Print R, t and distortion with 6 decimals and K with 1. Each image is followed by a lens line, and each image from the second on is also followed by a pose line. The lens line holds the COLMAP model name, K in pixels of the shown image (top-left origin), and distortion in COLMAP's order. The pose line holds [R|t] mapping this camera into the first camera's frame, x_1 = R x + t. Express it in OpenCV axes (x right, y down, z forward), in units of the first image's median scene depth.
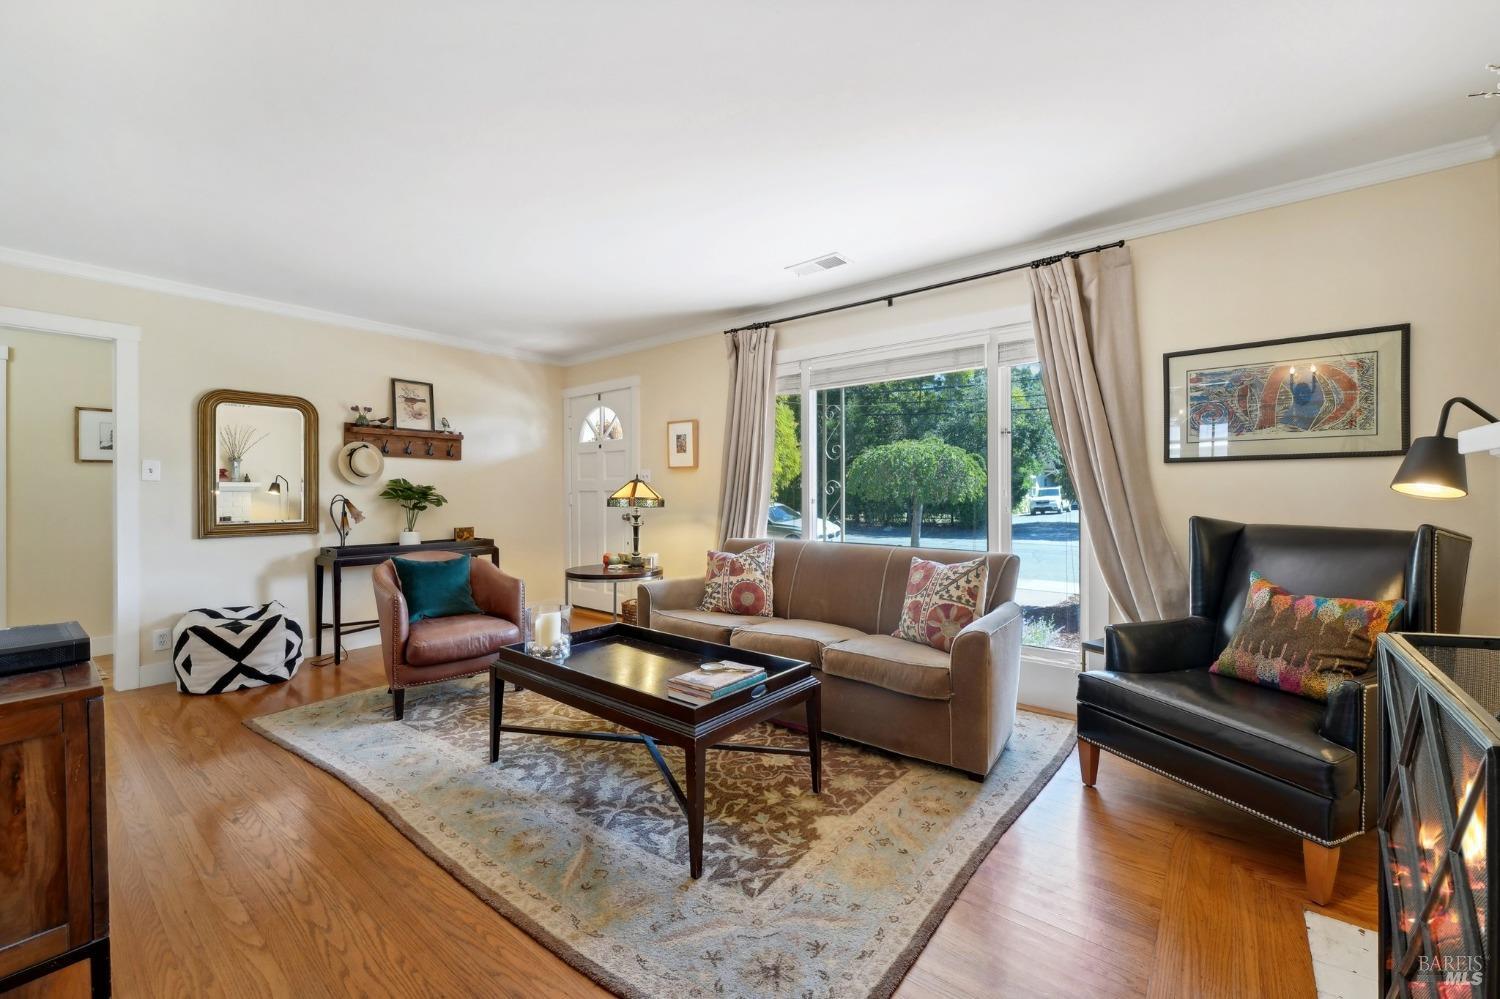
lens RADIAL K [[603.3, 0, 743.9], [0, 603.3, 495.4], [0, 0, 1]] dist [-0.000362, -0.000043]
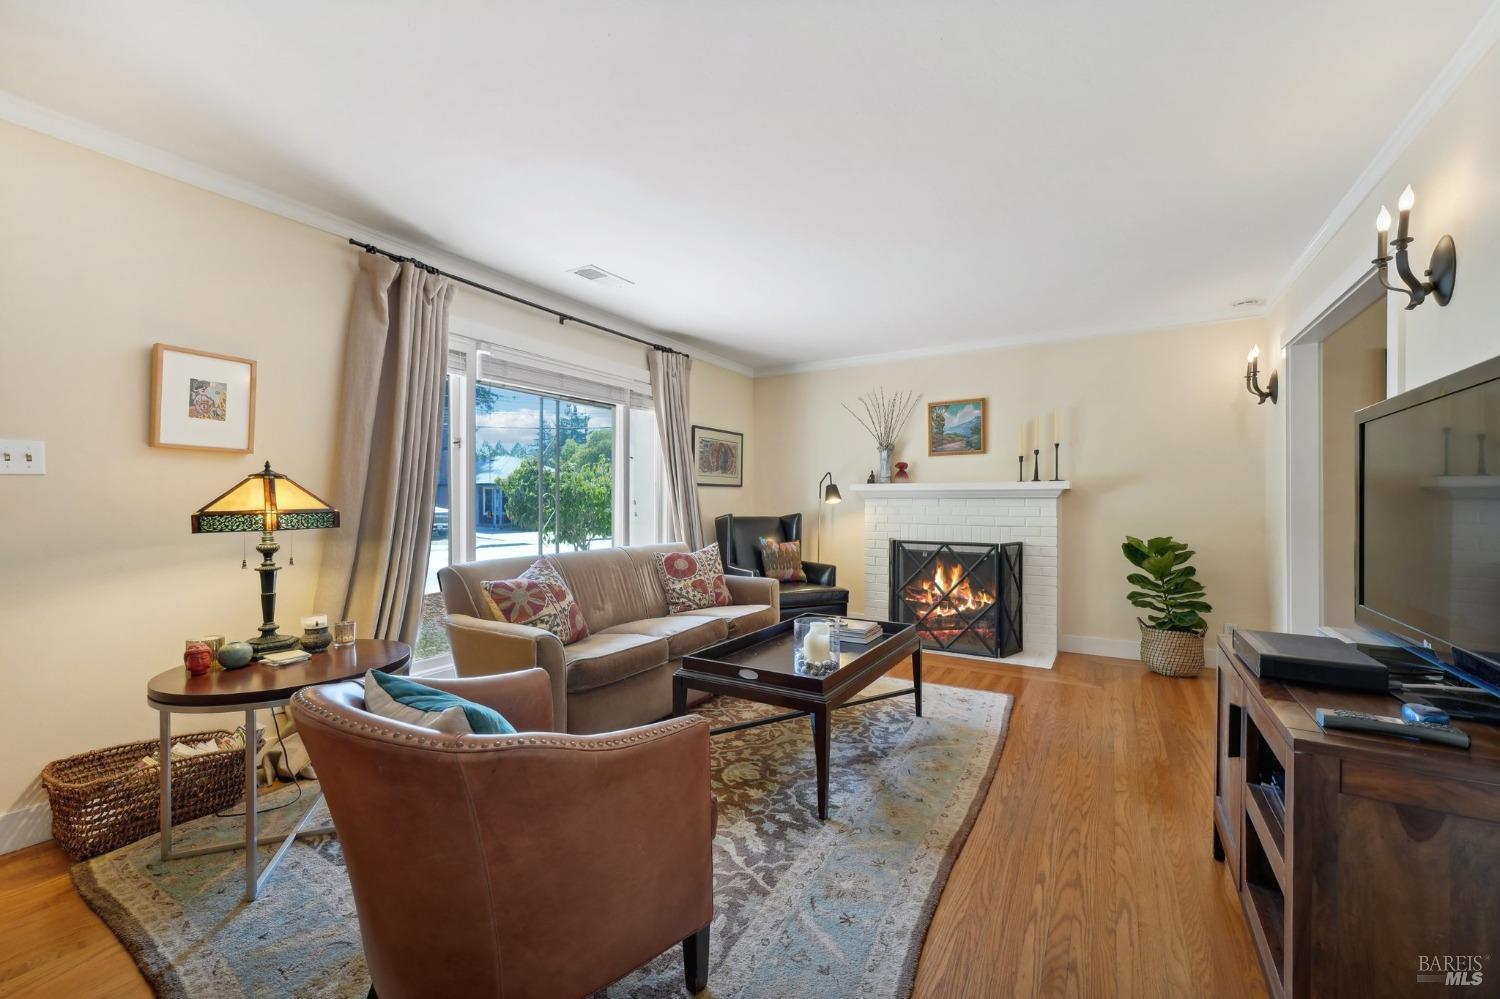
lens RADIAL K [[611.0, 0, 733.8], [0, 611.0, 500.0], [0, 0, 1]] dist [-0.000232, -0.000122]
pose [[-0.130295, 0.004899, 0.991463, -1.235424], [0.003810, 0.999983, -0.004441, -0.001387], [-0.991468, 0.003199, -0.130311, 1.219338]]
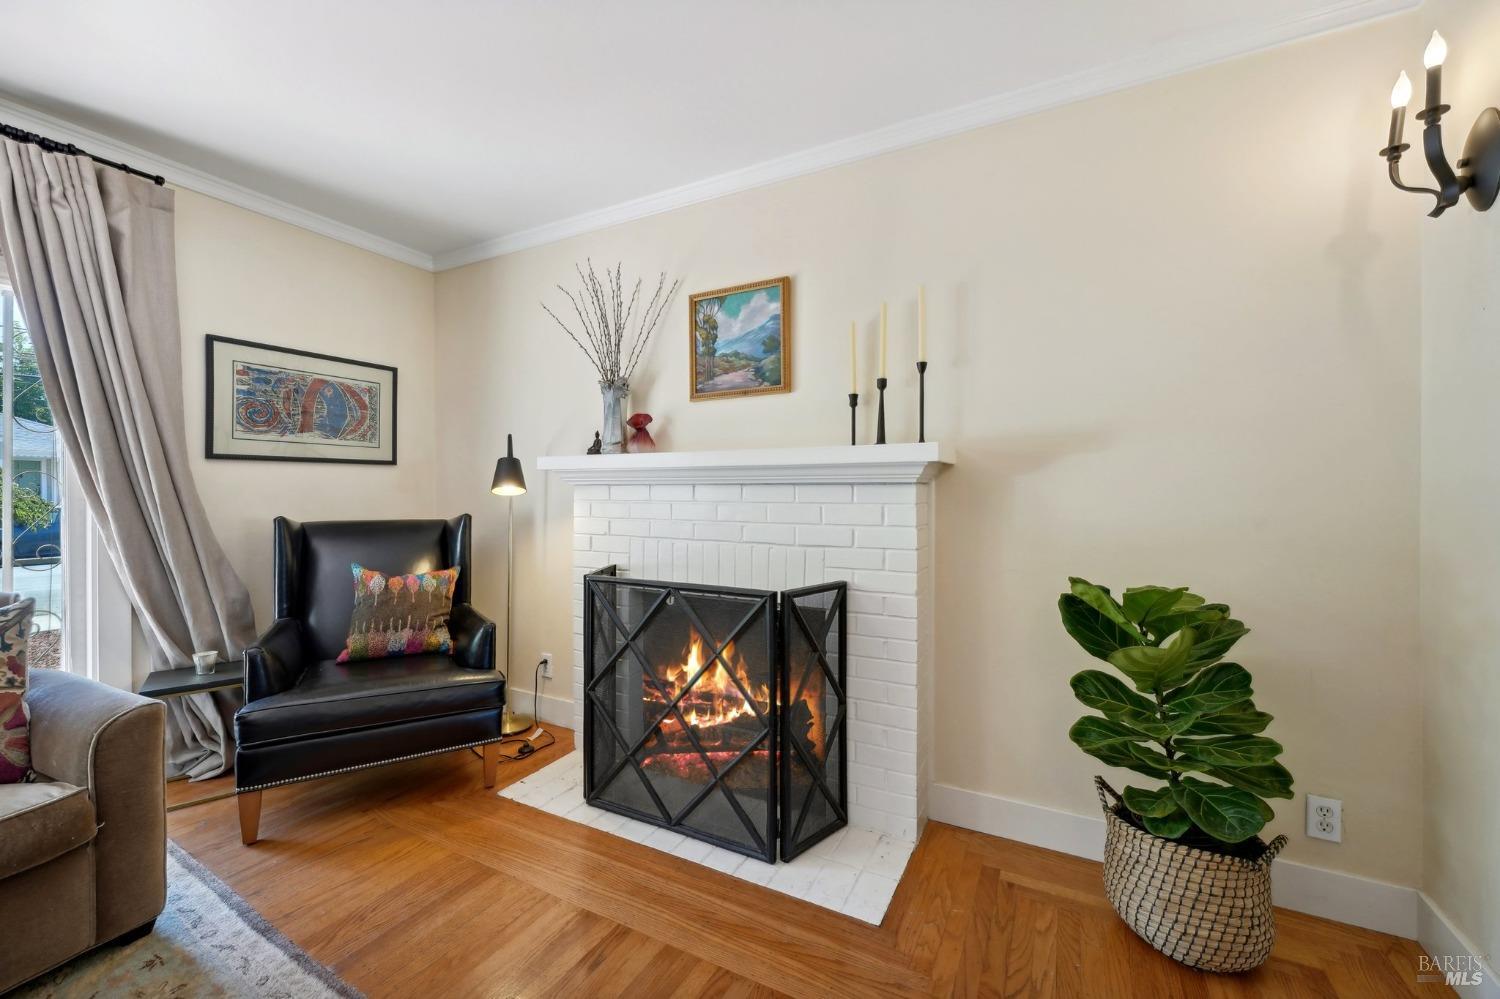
lens RADIAL K [[579.8, 0, 743.4], [0, 579.8, 493.5], [0, 0, 1]] dist [-0.022148, -0.000106]
pose [[-0.206156, -0.002710, 0.978515, -0.297505], [0.005707, 0.999976, 0.003972, -0.002021], [-0.978502, 0.006404, -0.206136, 0.447463]]
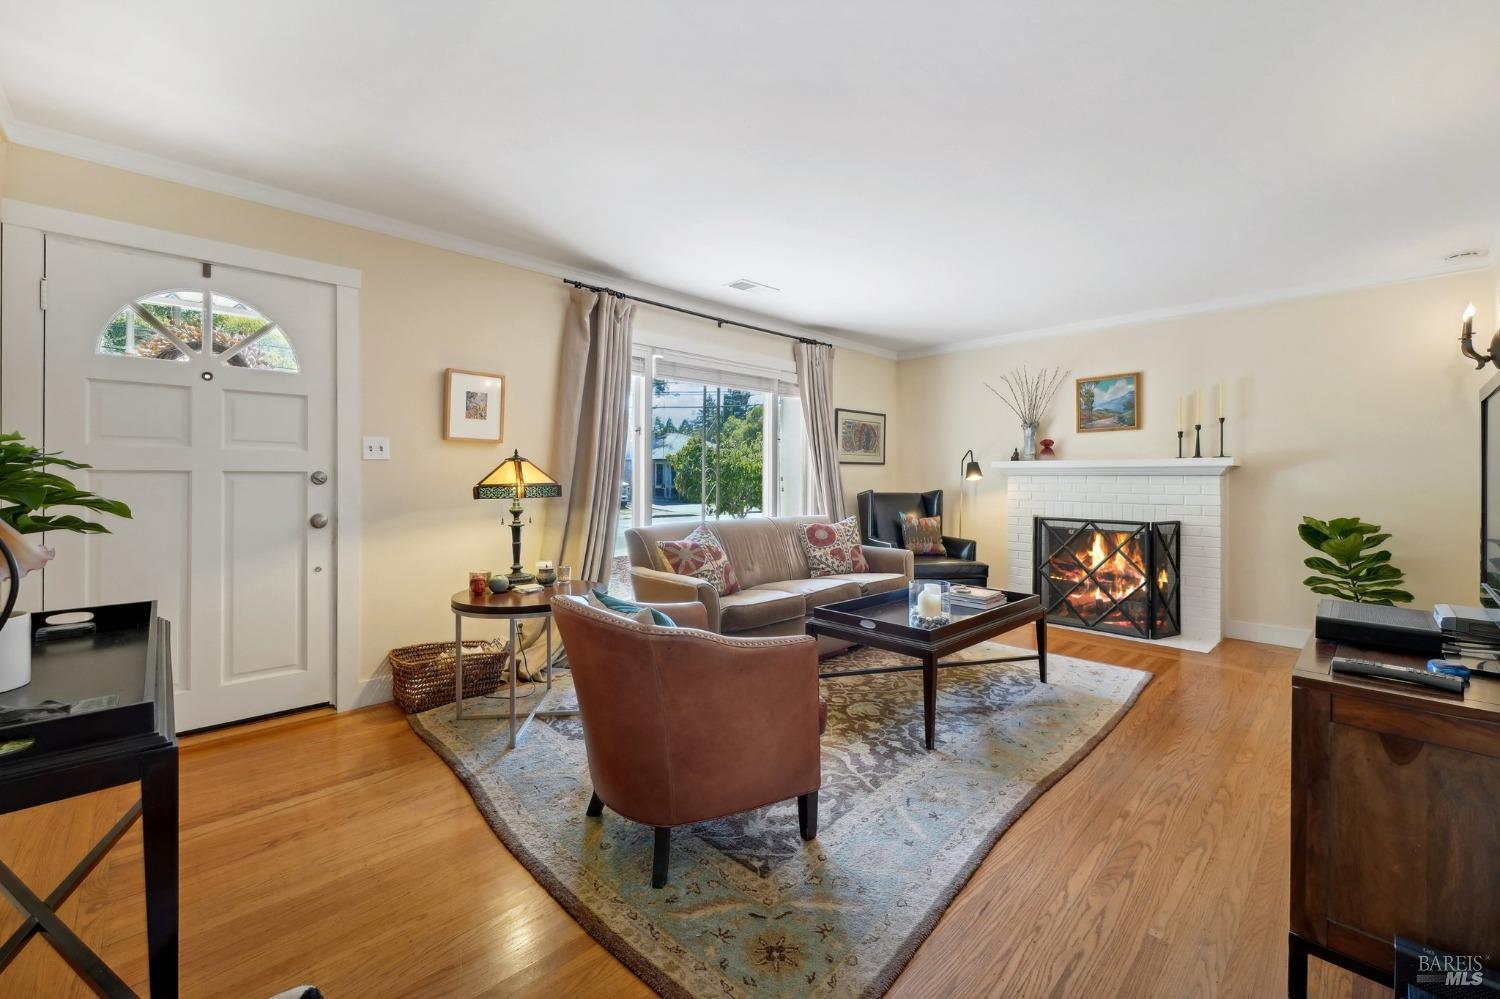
lens RADIAL K [[609.1, 0, 731.3], [0, 609.1, 474.7], [0, 0, 1]] dist [0.000035, 0.000115]
pose [[0.131888, 0.008326, 0.991230, -1.436621], [0.001310, 0.999962, -0.008574, -0.000426], [-0.991264, 0.002429, 0.131873, 1.175940]]
